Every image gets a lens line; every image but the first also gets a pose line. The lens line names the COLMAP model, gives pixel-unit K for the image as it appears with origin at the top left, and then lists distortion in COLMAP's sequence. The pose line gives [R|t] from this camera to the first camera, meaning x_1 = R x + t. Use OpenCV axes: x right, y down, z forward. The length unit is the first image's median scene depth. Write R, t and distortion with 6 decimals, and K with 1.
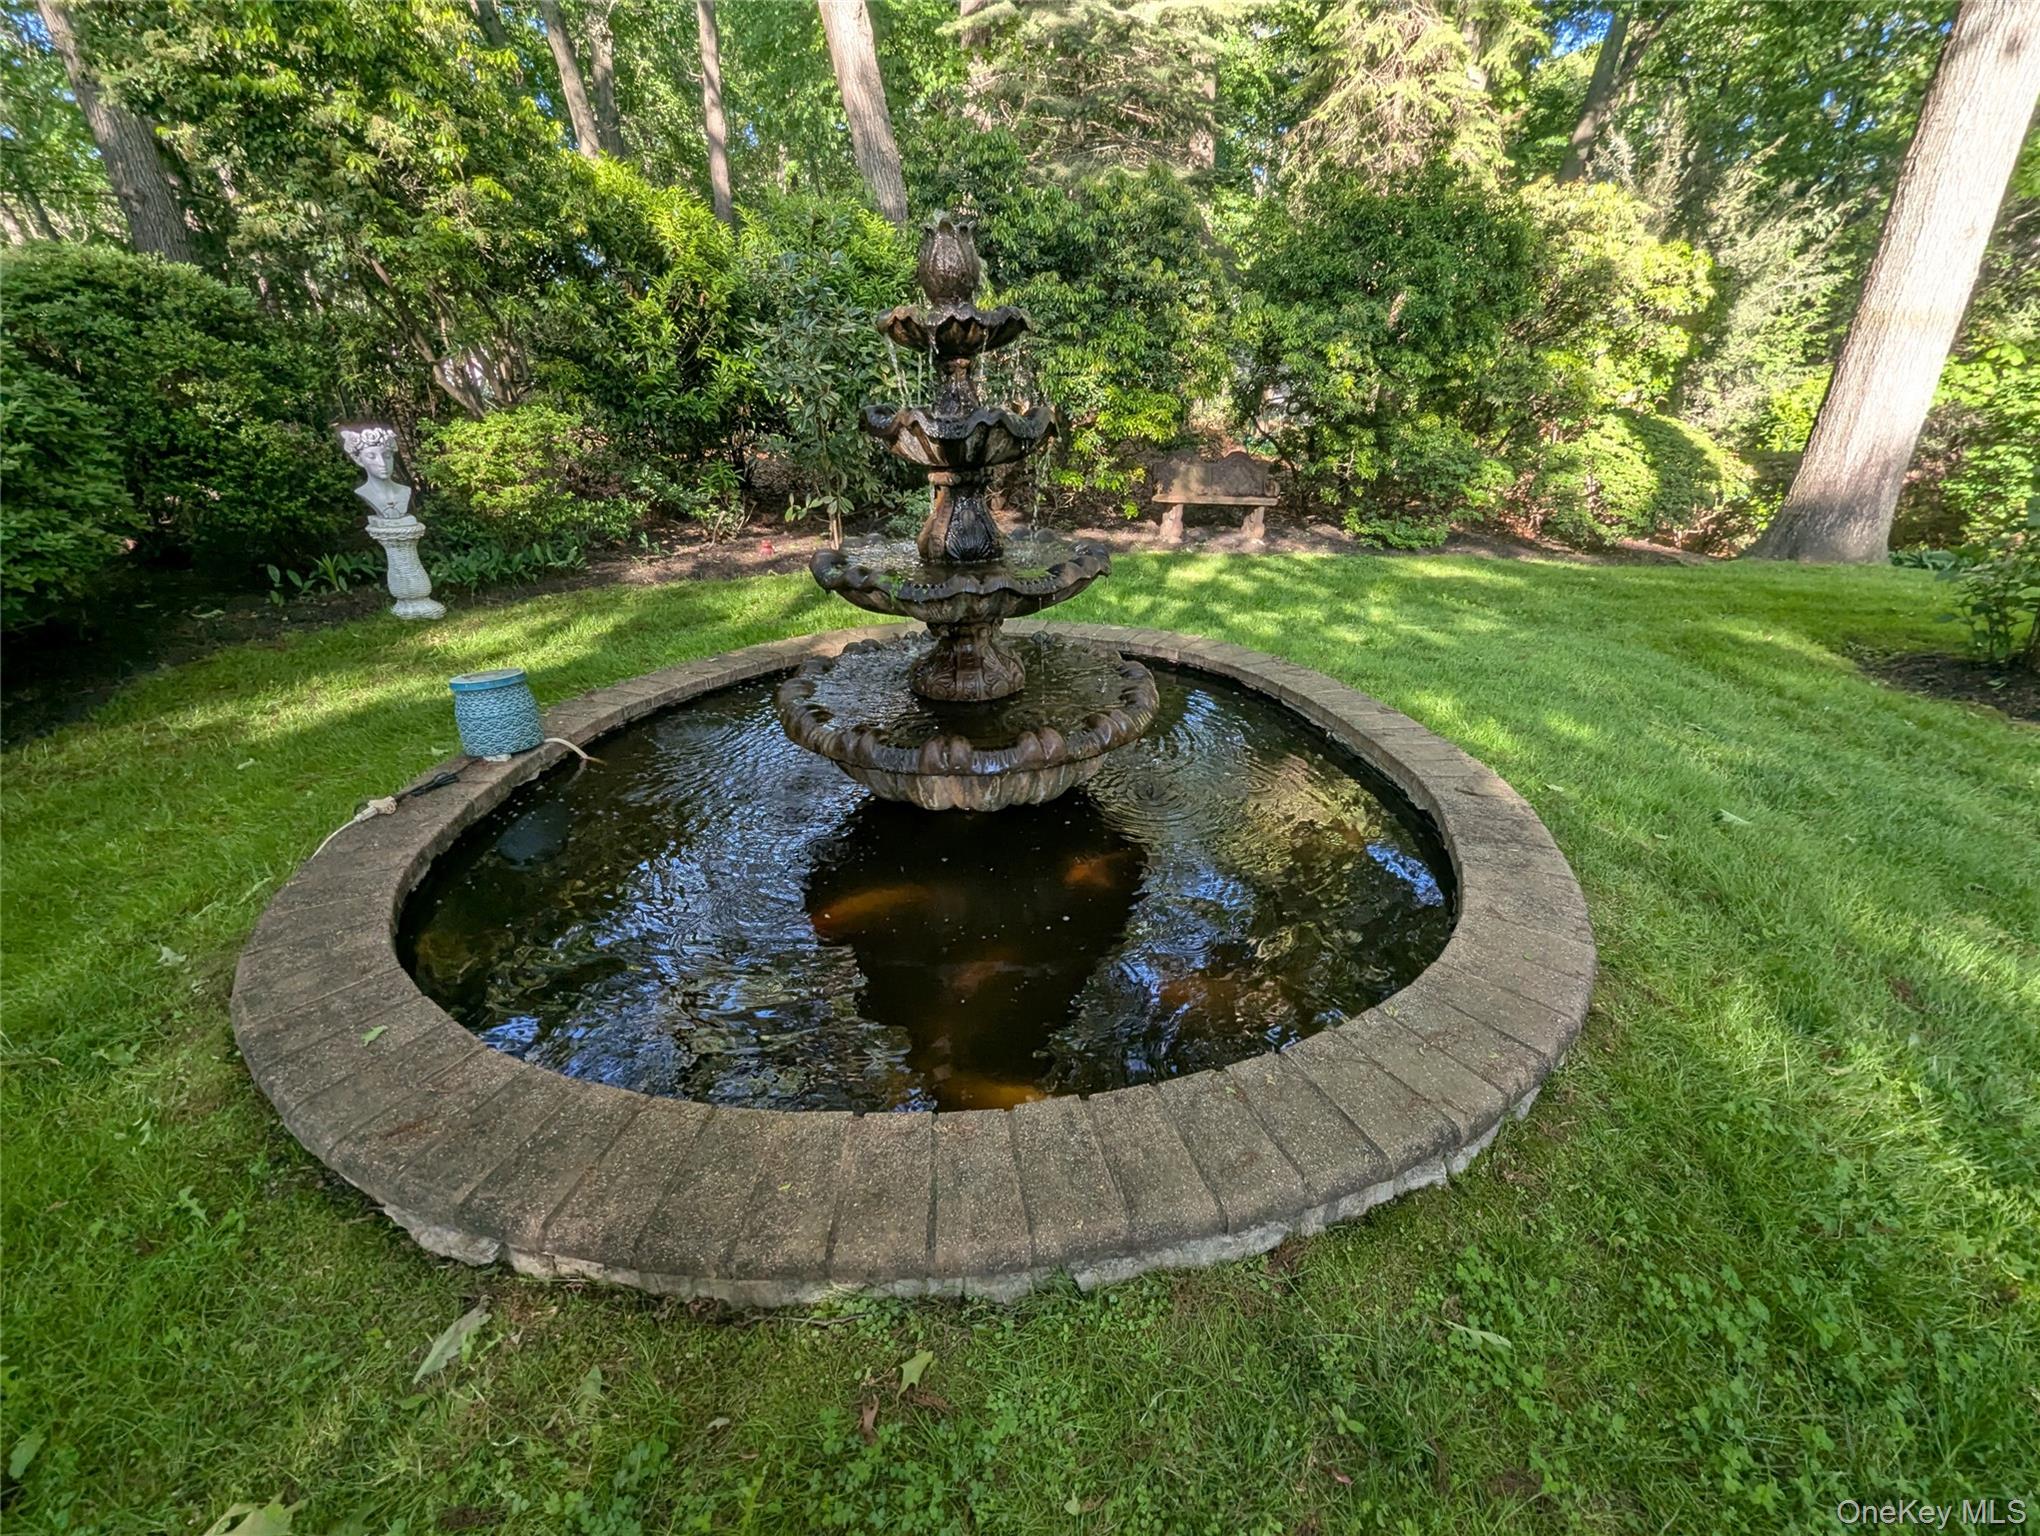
lens RADIAL K [[853.7, 0, 1029.7], [0, 853.7, 771.8], [0, 0, 1]] dist [0.000735, -0.001834]
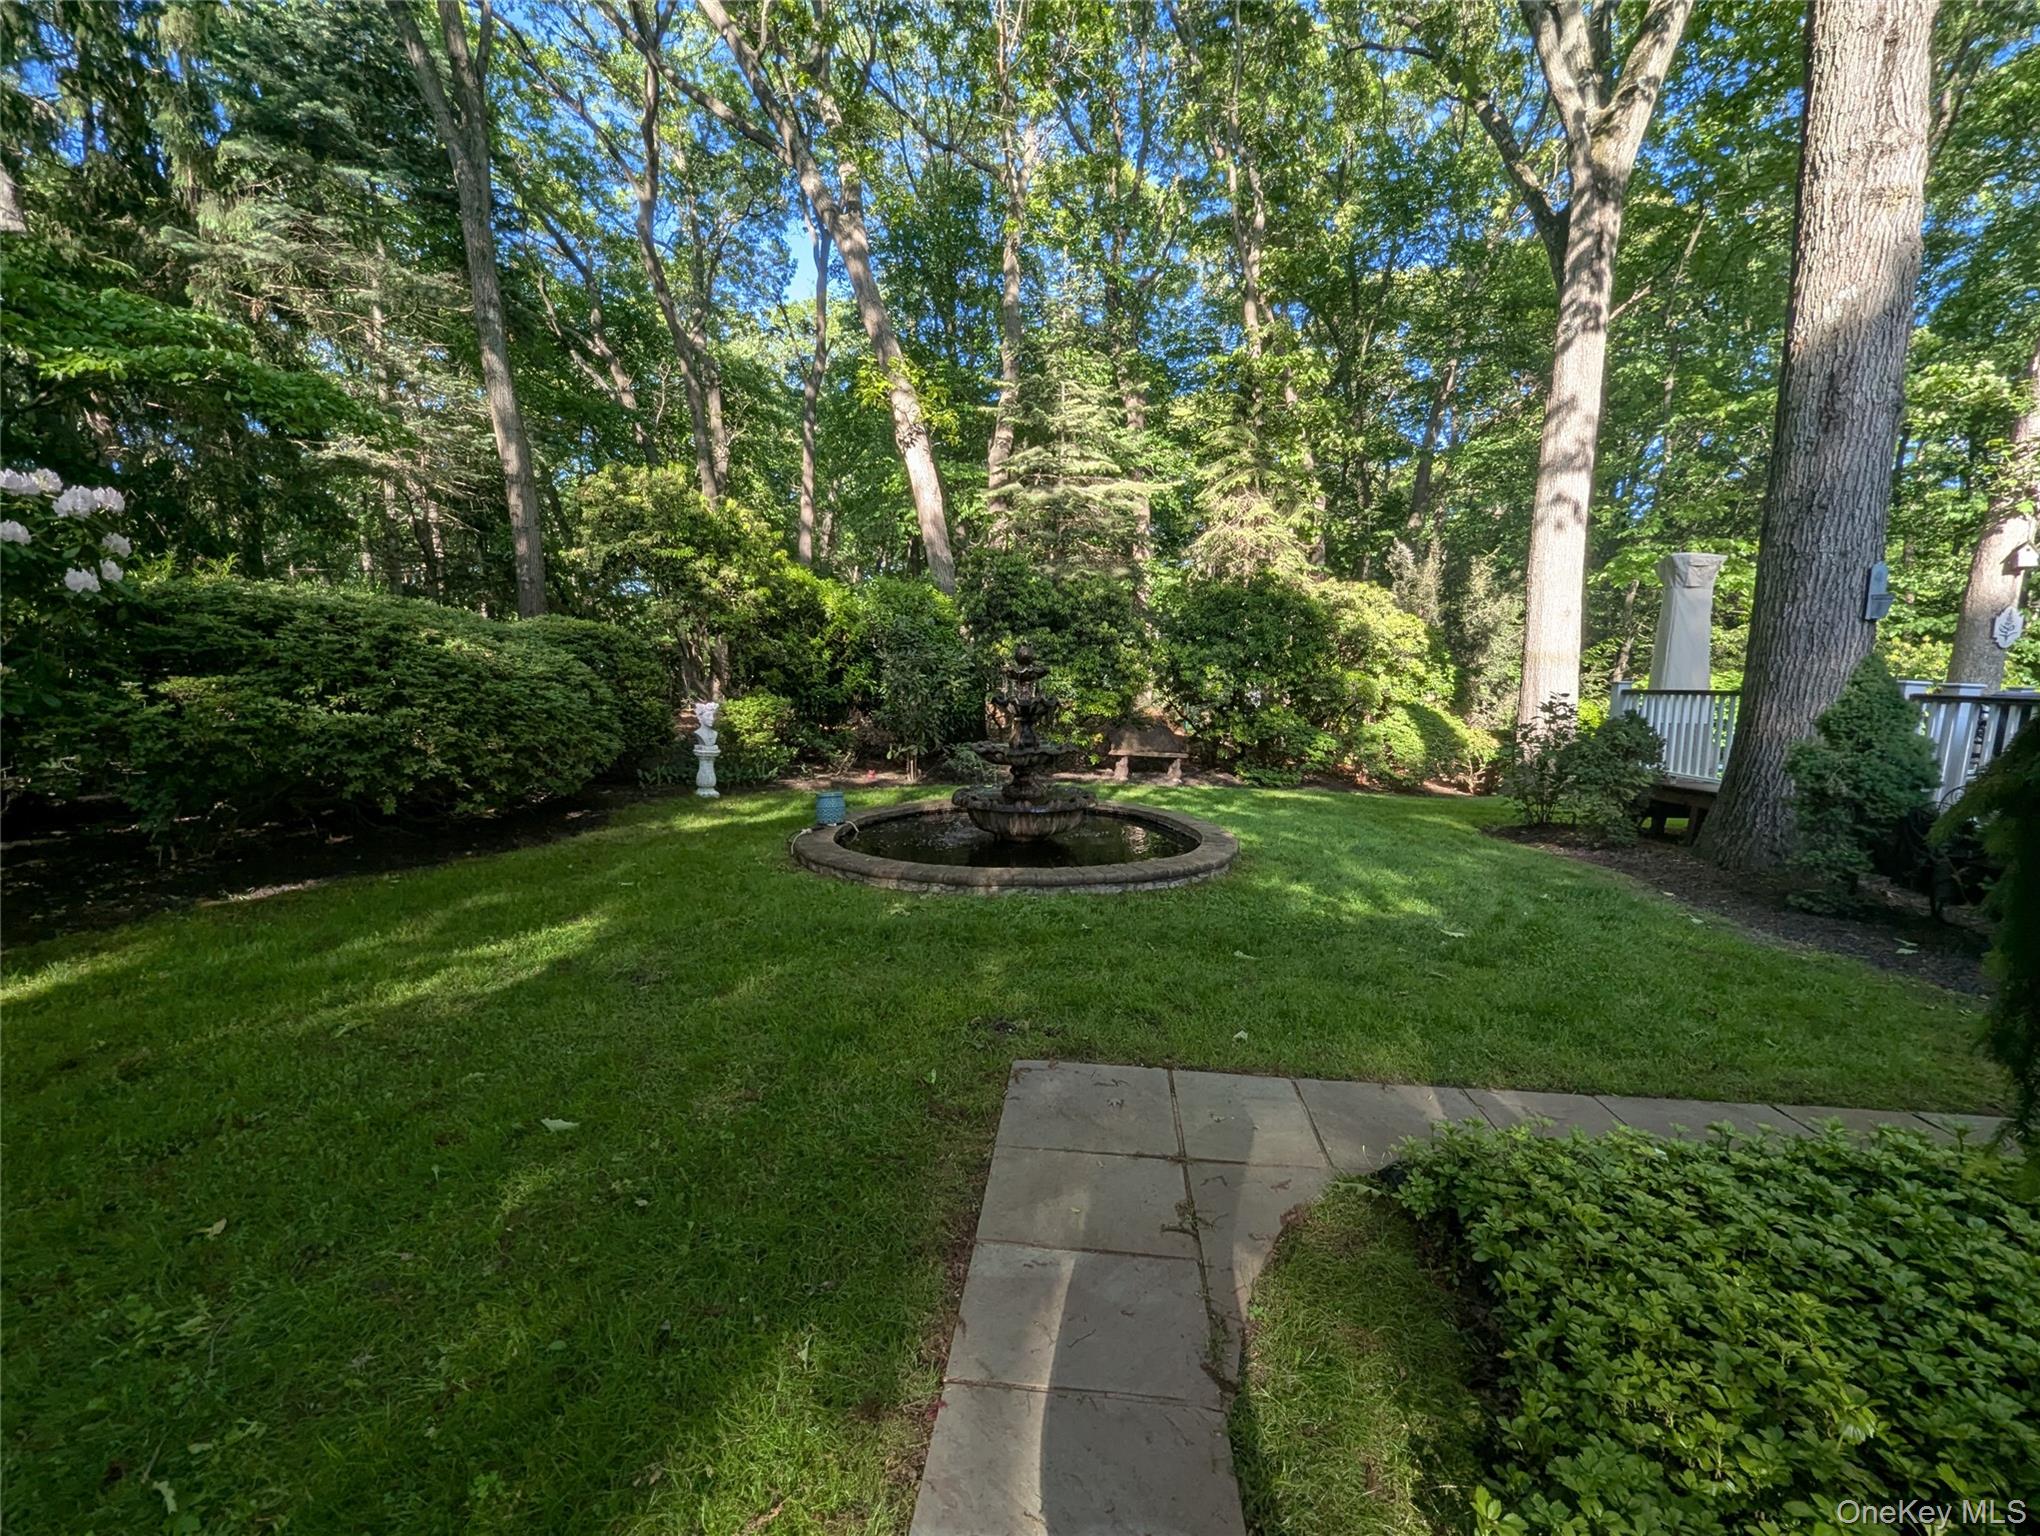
lens RADIAL K [[853.7, 0, 1015.3], [0, 853.7, 767.7], [0, 0, 1]] dist [0.000735, -0.001834]
pose [[0.999860, 0.013516, 0.009847, -0.043704], [-0.009699, 0.948384, -0.316975, 0.216728], [-0.013623, 0.316835, 0.948383, -0.503951]]
